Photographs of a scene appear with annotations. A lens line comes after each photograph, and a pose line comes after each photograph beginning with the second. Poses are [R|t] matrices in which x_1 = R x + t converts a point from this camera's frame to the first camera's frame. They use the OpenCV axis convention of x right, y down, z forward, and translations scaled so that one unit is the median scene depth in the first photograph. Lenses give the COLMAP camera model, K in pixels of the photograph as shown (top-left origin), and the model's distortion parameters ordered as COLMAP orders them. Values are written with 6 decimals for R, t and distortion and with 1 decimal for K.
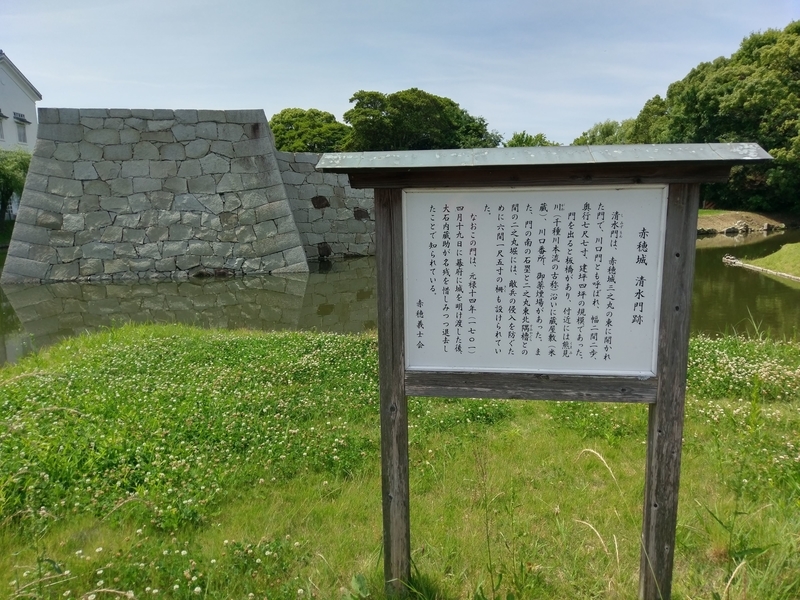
lens RADIAL K [[596.1, 0, 403.1], [0, 596.1, 299.3], [0, 0, 1]] dist [0.013986, -0.002884]
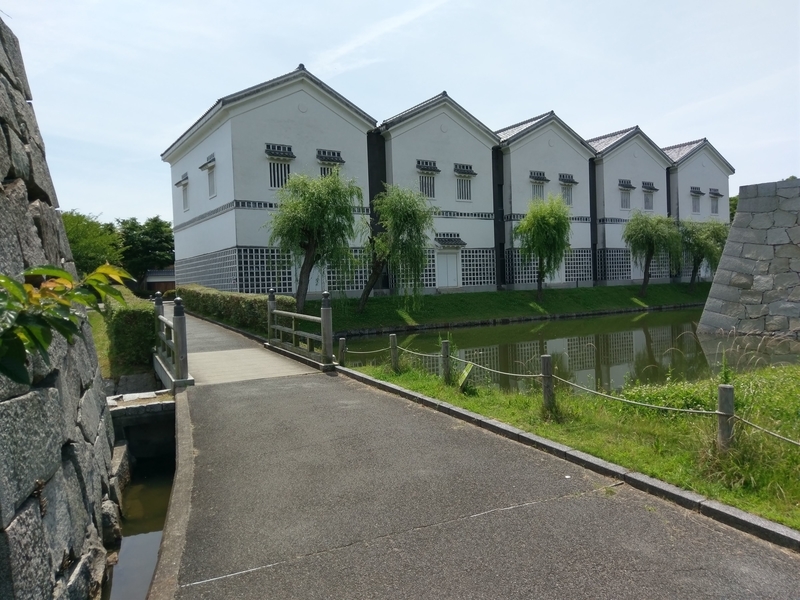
lens RADIAL K [[596.1, 0, 395.9], [0, 596.1, 295.2], [0, 0, 1]] dist [0.013986, -0.002884]
pose [[0.513912, 0.017057, -0.857673, 0.054392], [-0.111525, 0.992646, -0.047084, 0.022593], [0.850562, 0.119850, 0.512035, -0.146318]]
